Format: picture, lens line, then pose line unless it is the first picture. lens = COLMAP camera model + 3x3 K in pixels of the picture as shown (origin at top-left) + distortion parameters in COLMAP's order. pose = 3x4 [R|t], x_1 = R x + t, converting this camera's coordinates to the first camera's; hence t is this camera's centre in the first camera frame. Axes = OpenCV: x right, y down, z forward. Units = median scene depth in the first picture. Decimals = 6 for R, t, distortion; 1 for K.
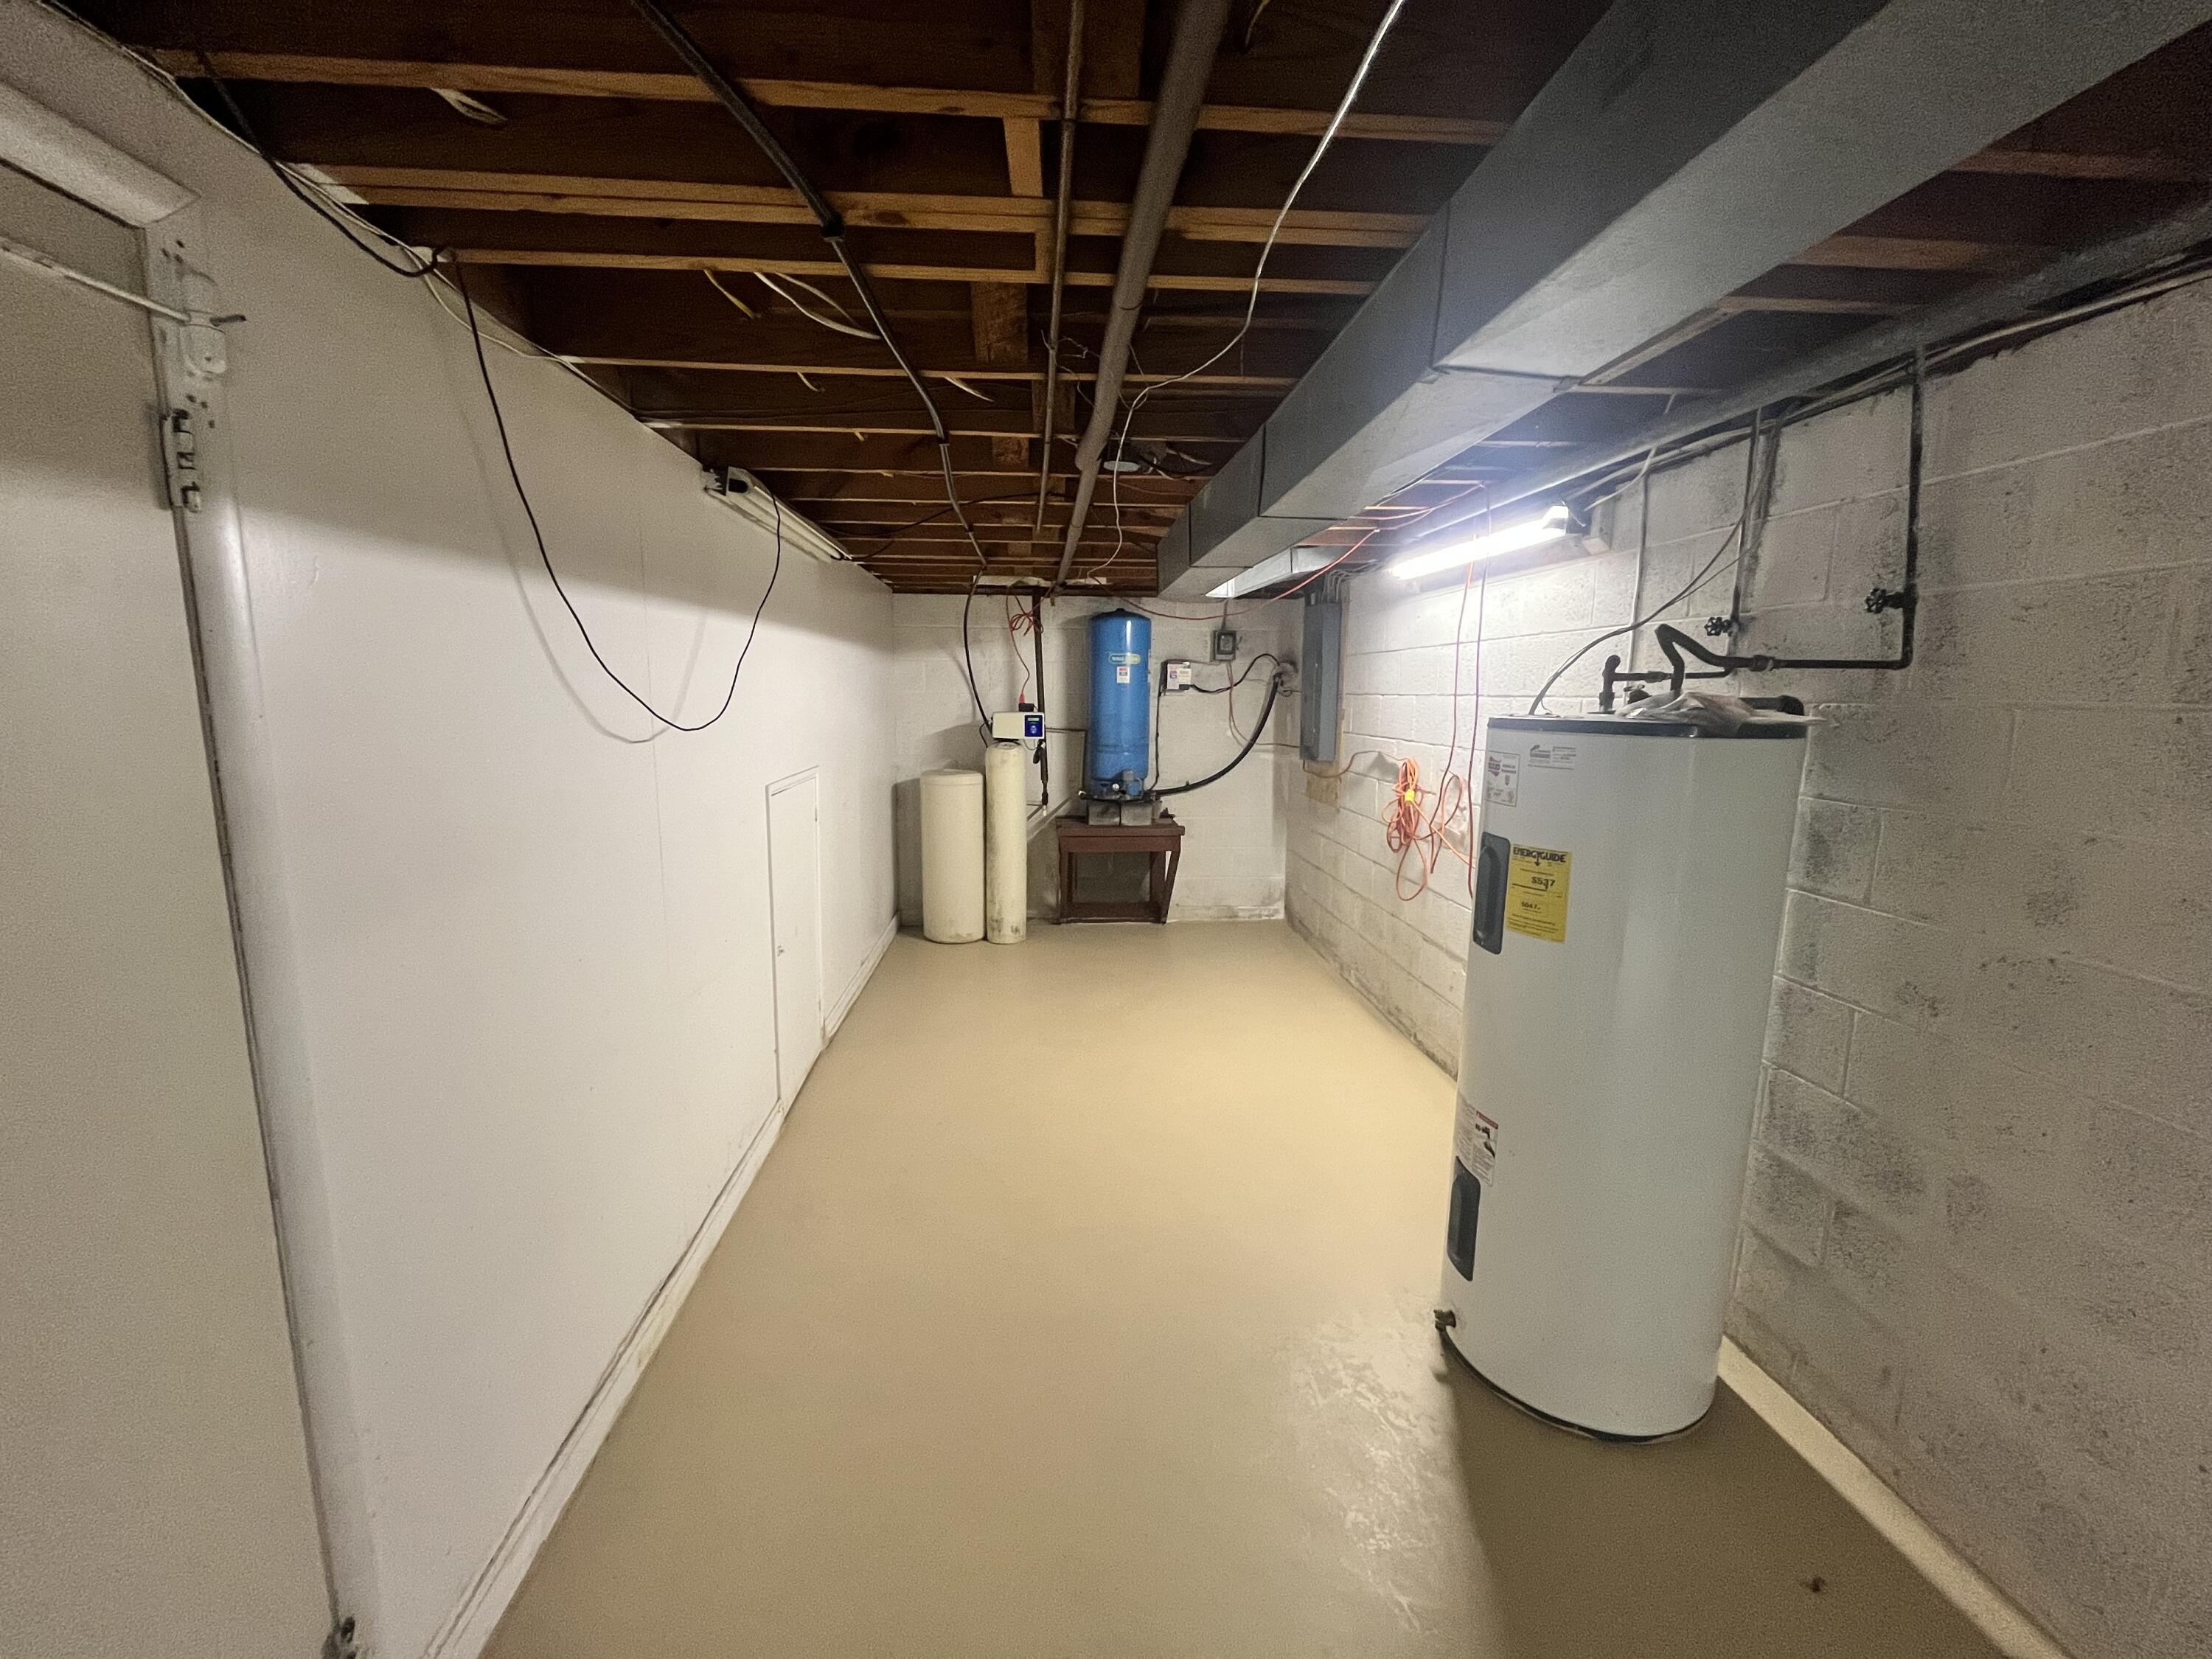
lens RADIAL K [[899.5, 0, 1102.9], [0, 899.5, 833.3], [0, 0, 1]] dist [-0.002468, 0.000054]
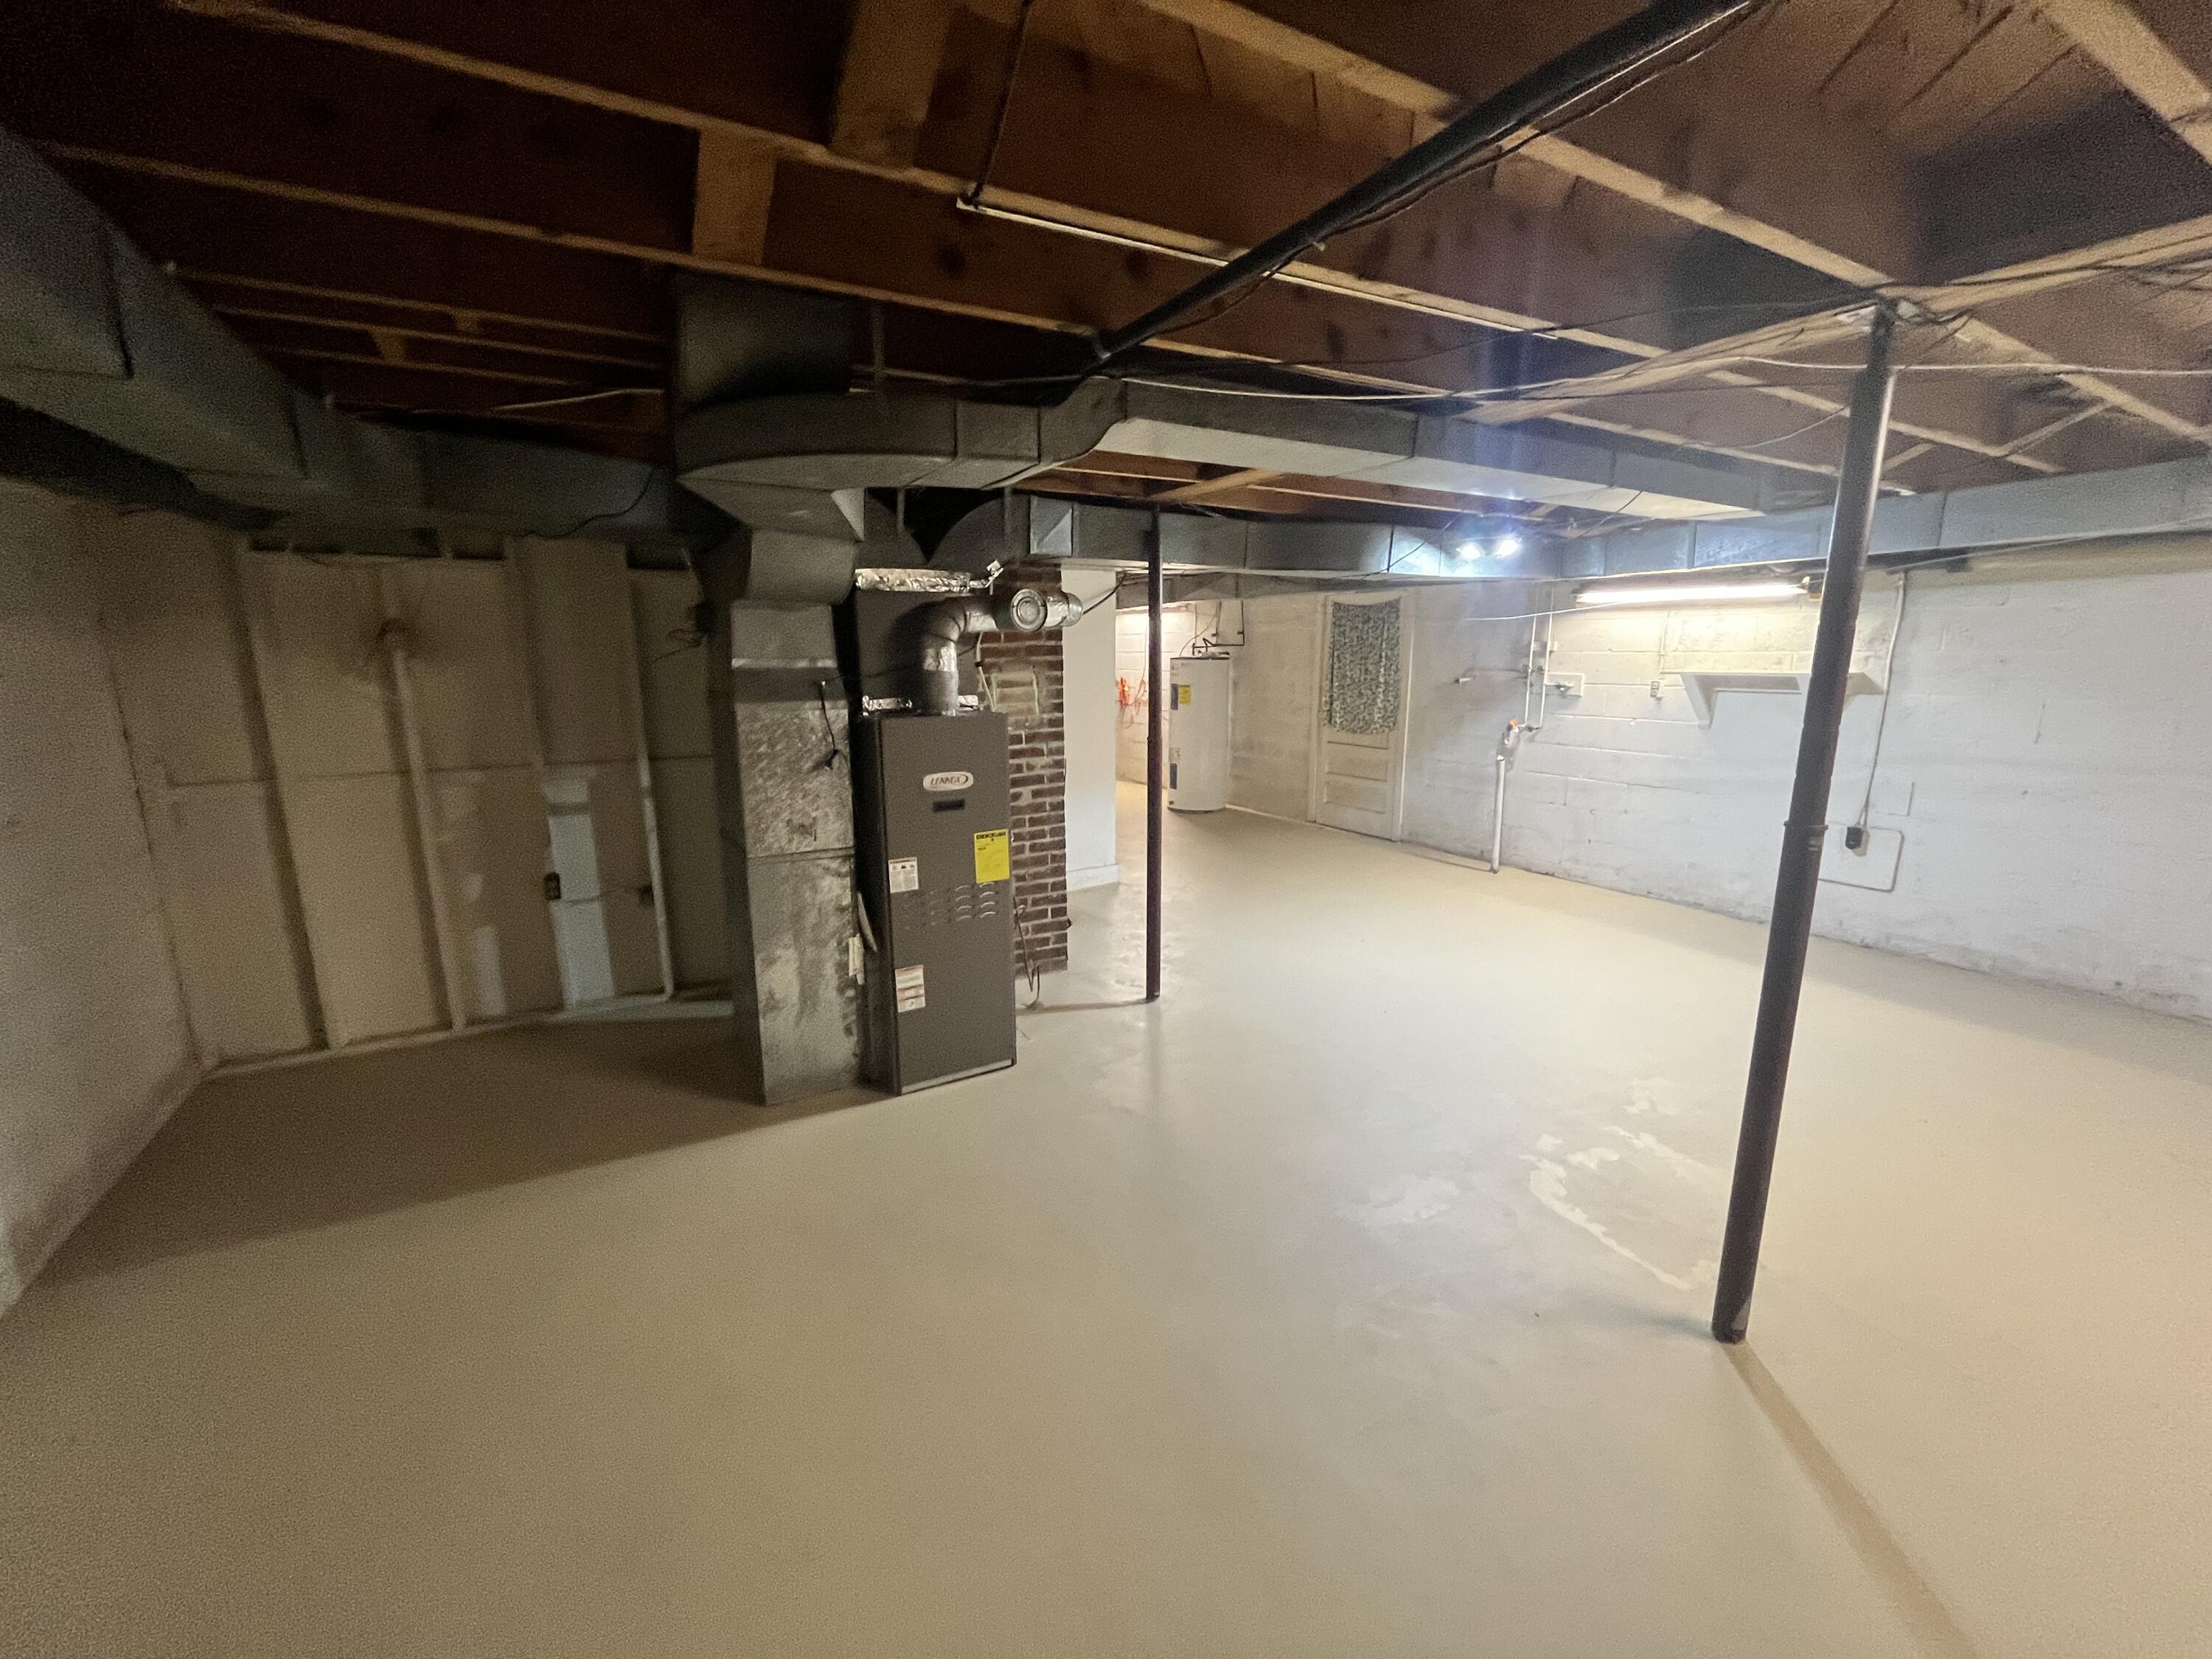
lens RADIAL K [[899.5, 0, 1102.9], [0, 899.5, 833.3], [0, 0, 1]] dist [-0.002468, 0.000054]
pose [[0.896404, -0.098192, 0.432224, -1.780416], [0.078837, 0.994925, 0.062522, 0.410044], [-0.436170, -0.021970, 0.899596, -2.717831]]
